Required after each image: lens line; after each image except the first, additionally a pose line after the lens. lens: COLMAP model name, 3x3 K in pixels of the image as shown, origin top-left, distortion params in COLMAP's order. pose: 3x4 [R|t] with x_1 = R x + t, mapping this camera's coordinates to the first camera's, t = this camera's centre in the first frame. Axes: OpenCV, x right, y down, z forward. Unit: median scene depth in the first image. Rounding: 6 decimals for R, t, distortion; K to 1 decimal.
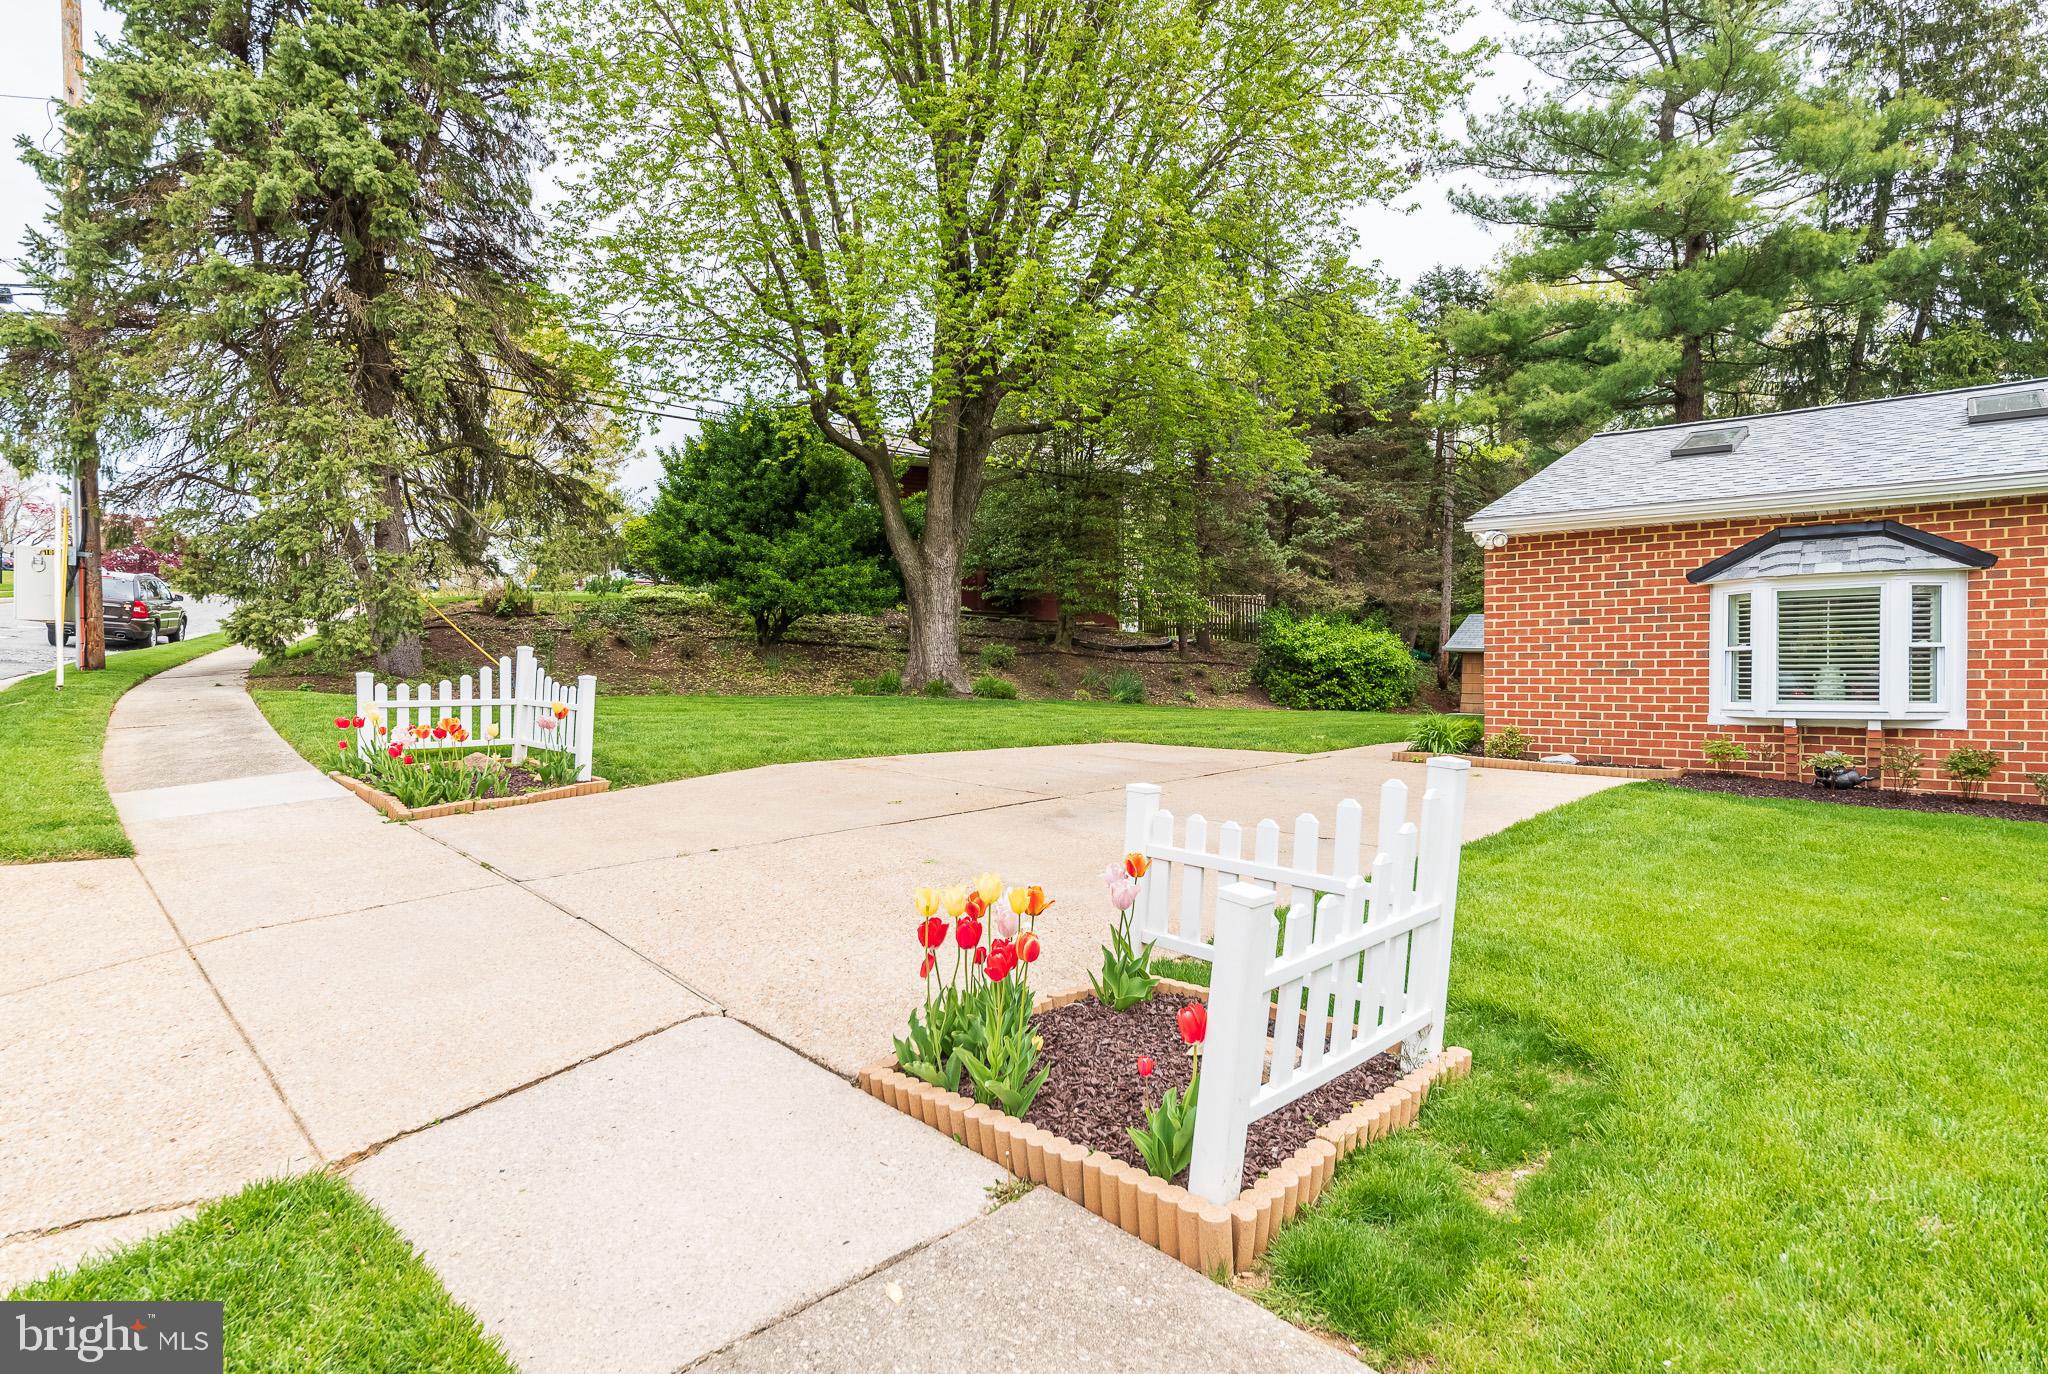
lens RADIAL K [[1087.6, 0, 1024.0], [0, 1087.6, 687.0], [0, 0, 1]] dist [0.002984, 0.000072]
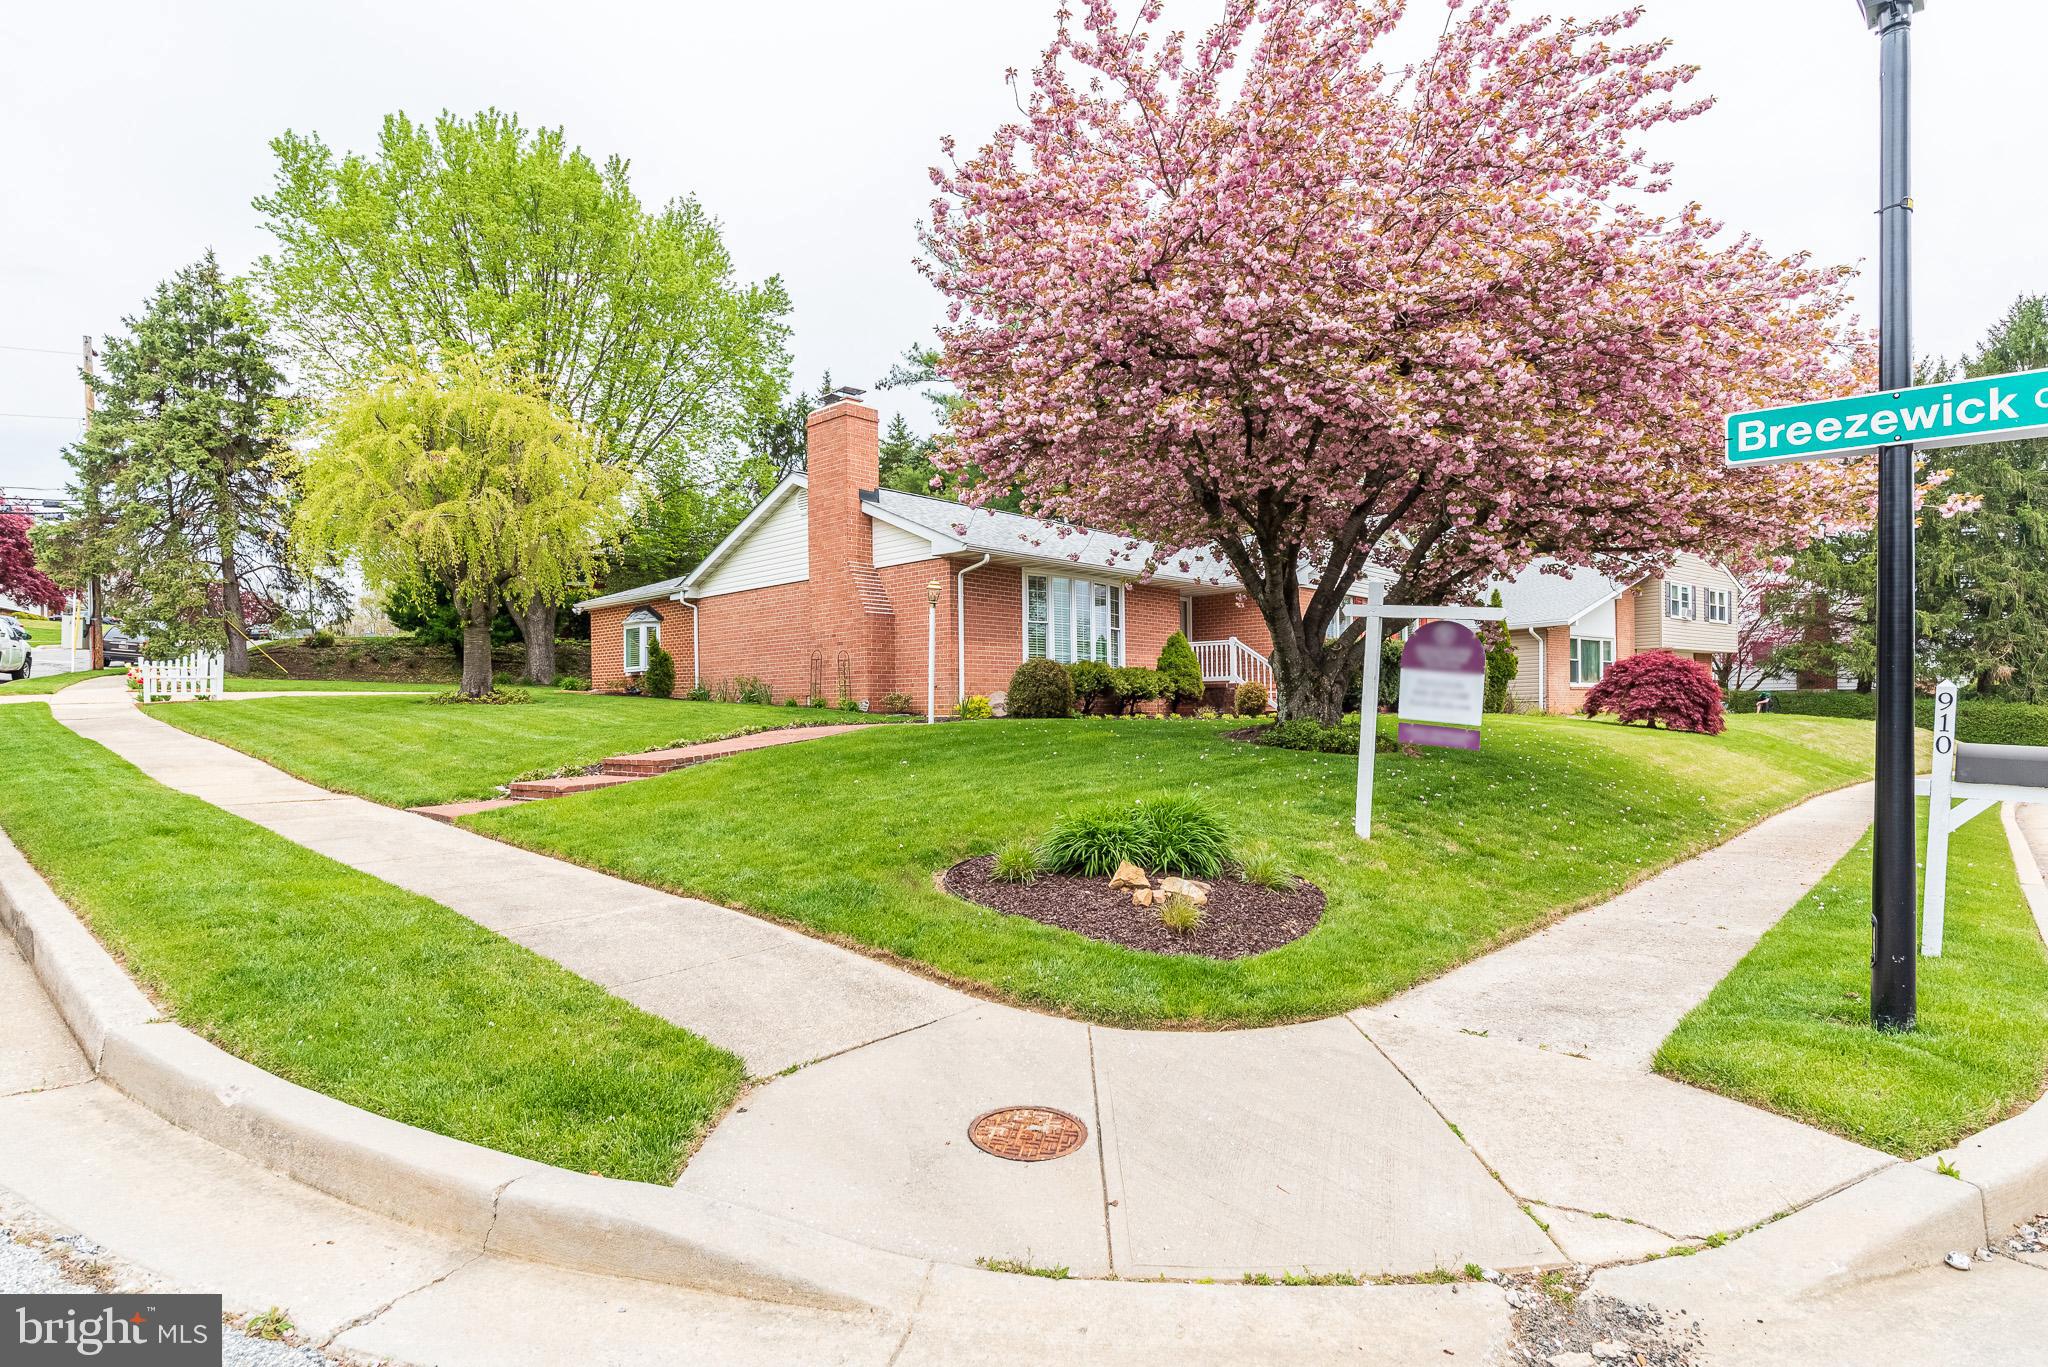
lens RADIAL K [[1039.6, 0, 1034.0], [0, 1039.6, 714.1], [0, 0, 1]] dist [0.010695, -0.000481]
pose [[0.998995, -0.009391, -0.043832, 0.693232], [0.008886, 0.999892, -0.011704, 0.067776], [0.043937, 0.011302, 0.998970, -0.637668]]
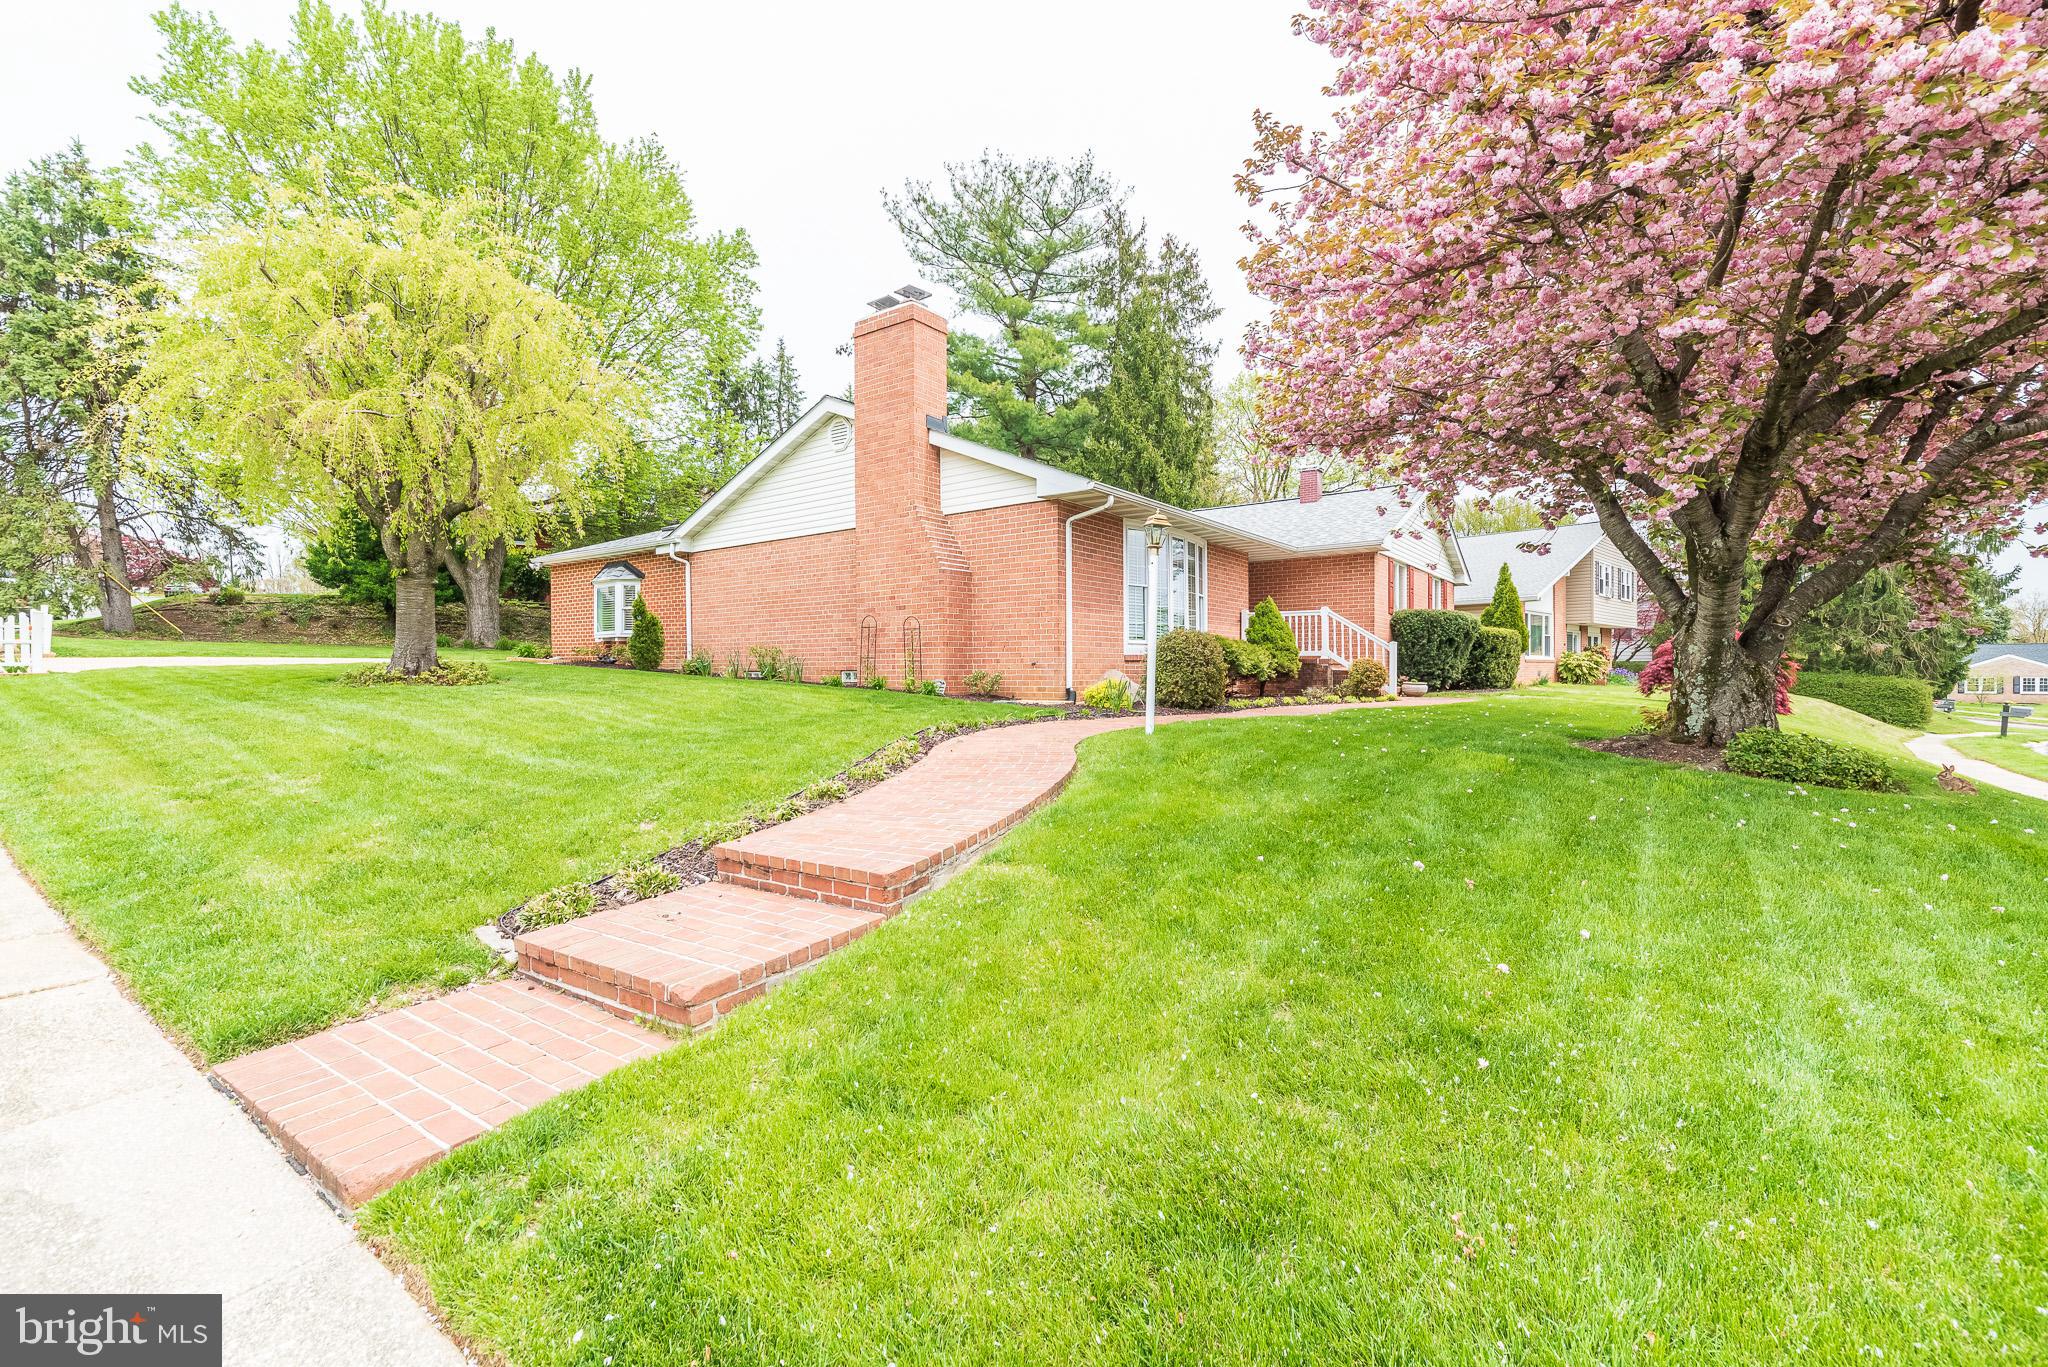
lens RADIAL K [[882.6, 0, 1015.0], [0, 882.6, 675.8], [0, 0, 1]] dist [-0.001666, 0.007699]
pose [[0.997727, -0.003642, 0.067289, 0.555941], [0.004066, 0.999973, -0.006169, 0.049875], [-0.067264, 0.006428, 0.997714, -0.411296]]
